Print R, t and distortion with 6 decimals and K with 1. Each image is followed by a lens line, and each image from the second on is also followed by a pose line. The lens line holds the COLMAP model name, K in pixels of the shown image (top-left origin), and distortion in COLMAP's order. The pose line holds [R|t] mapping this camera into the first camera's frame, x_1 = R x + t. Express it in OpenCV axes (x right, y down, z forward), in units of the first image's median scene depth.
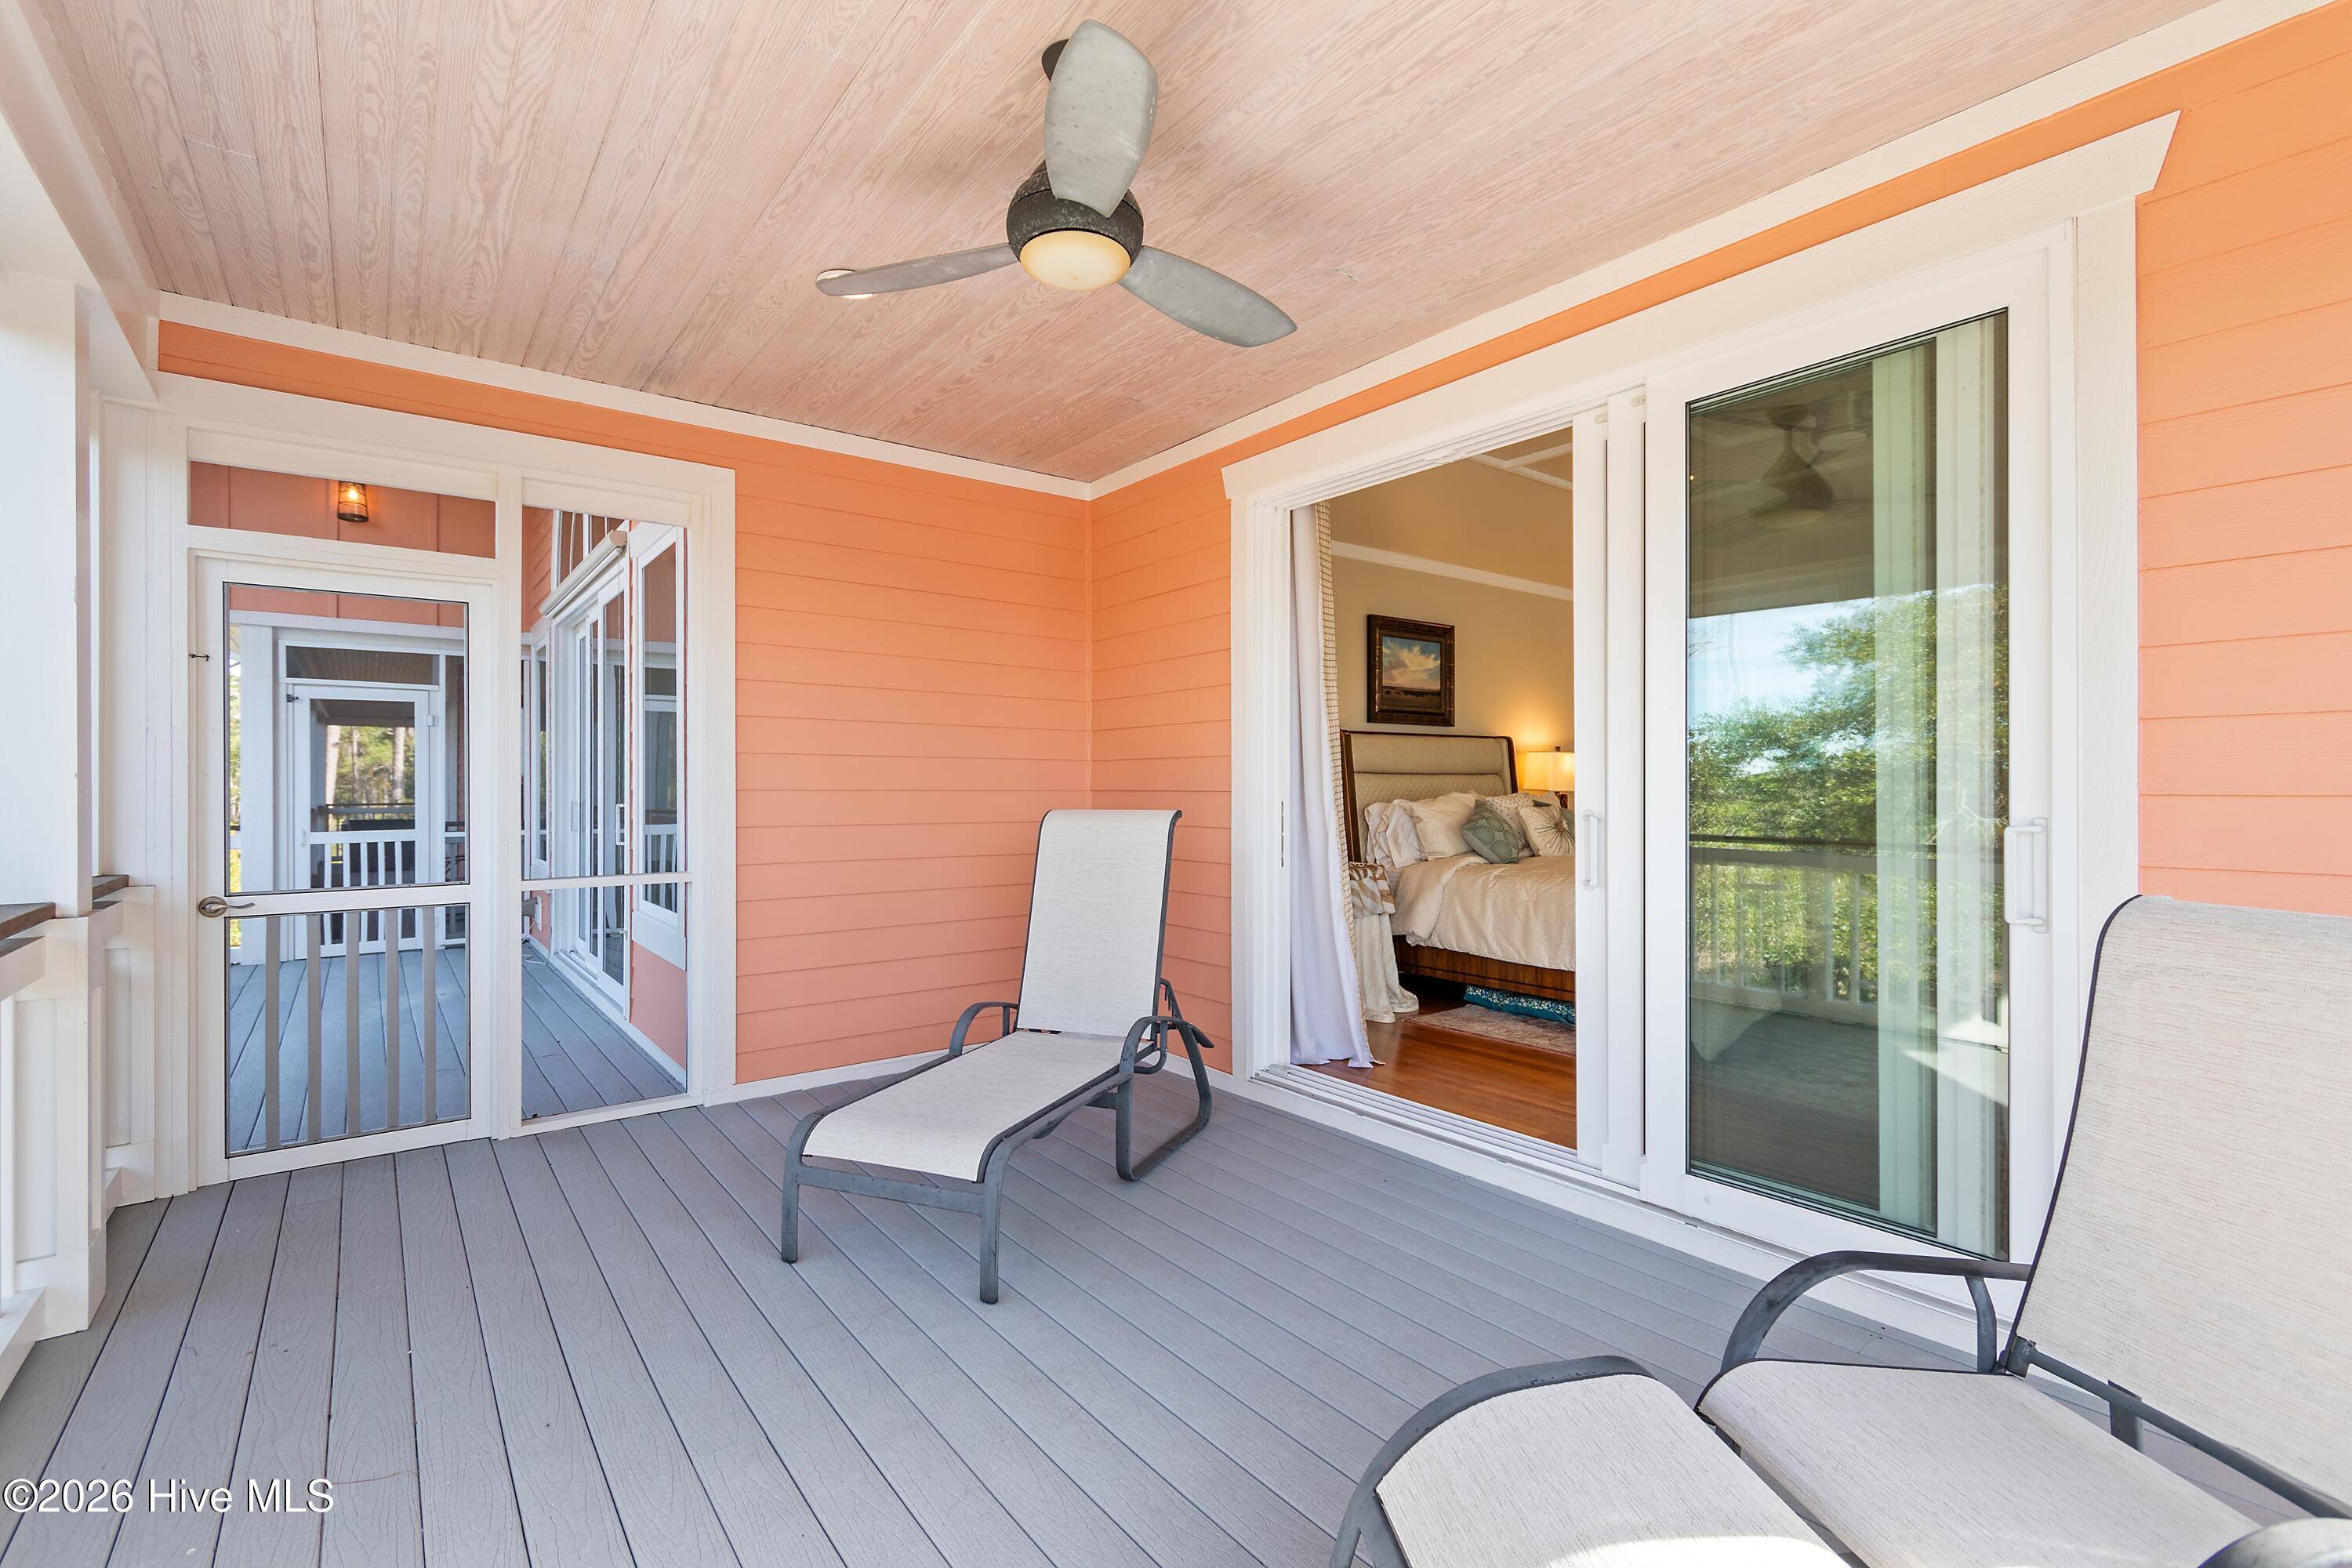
lens RADIAL K [[1045.5, 0, 1177.9], [0, 1045.5, 784.5], [0, 0, 1]] dist [-0.000919, 0.000083]
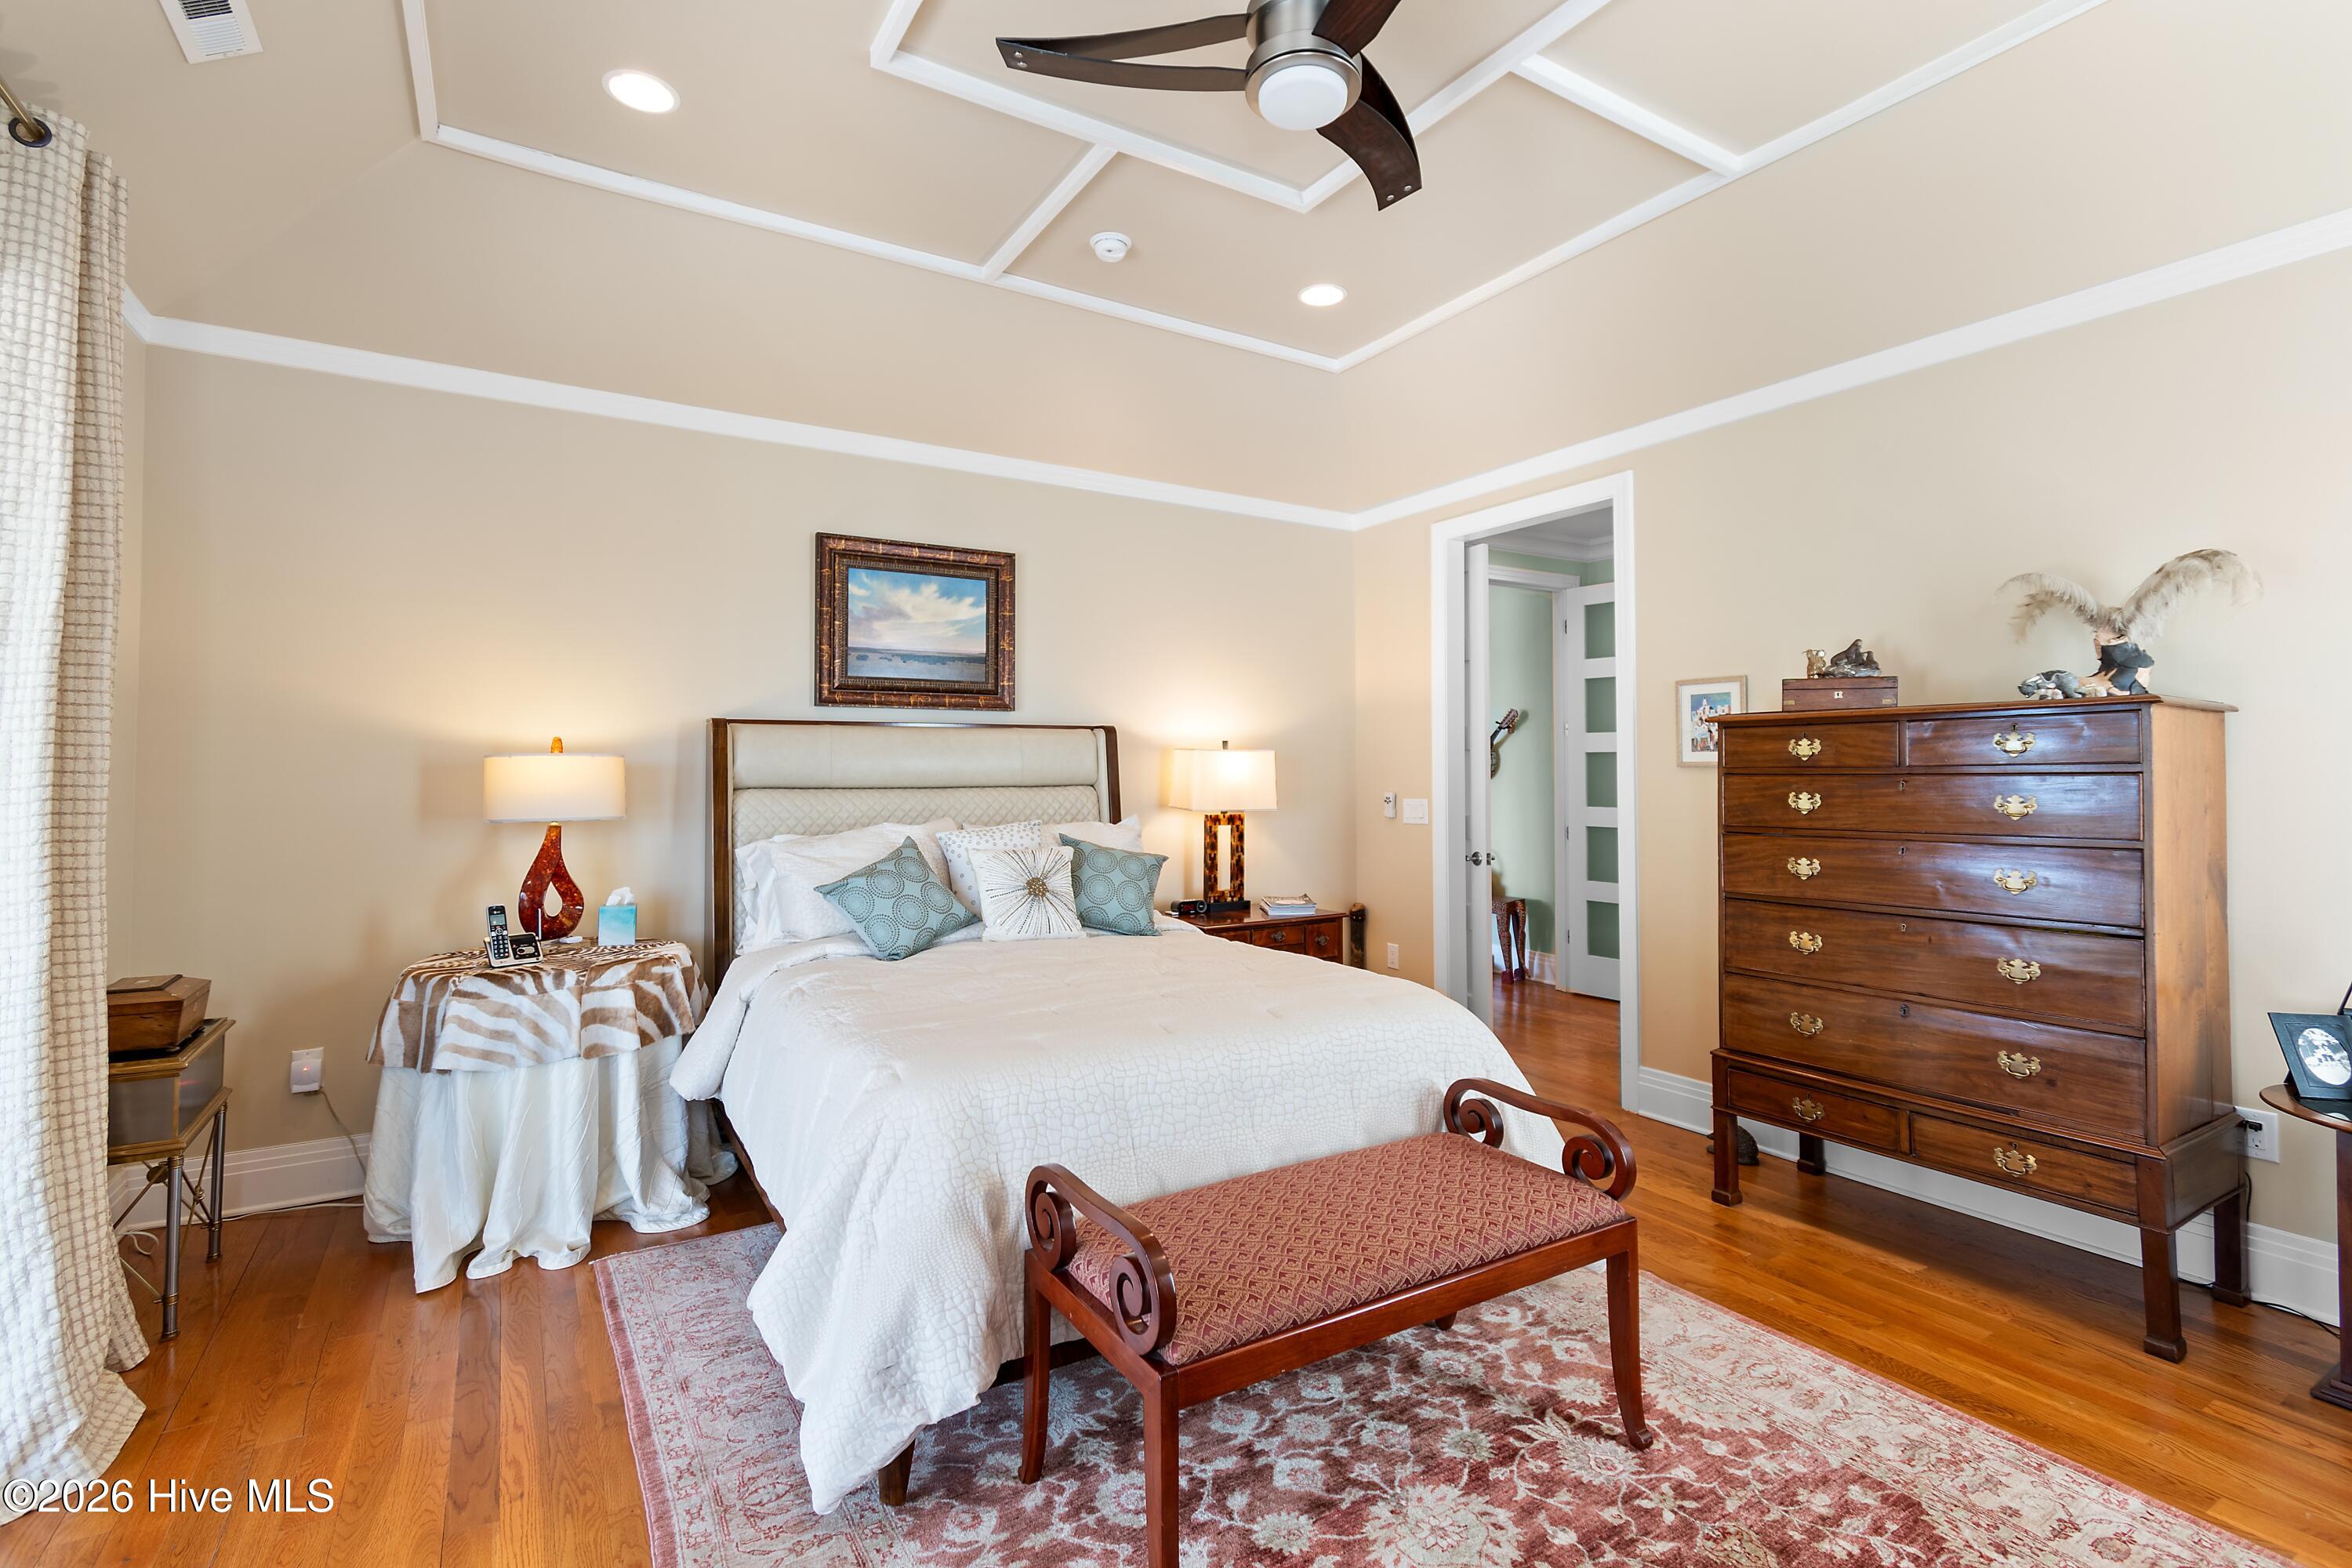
lens RADIAL K [[1045.5, 0, 1169.9], [0, 1045.5, 776.6], [0, 0, 1]] dist [-0.000919, 0.000083]
pose [[0.992896, -0.009283, -0.118621, 0.442354], [0.008451, 0.999936, -0.007520, -0.010749], [0.118683, 0.006465, 0.992911, 0.391513]]
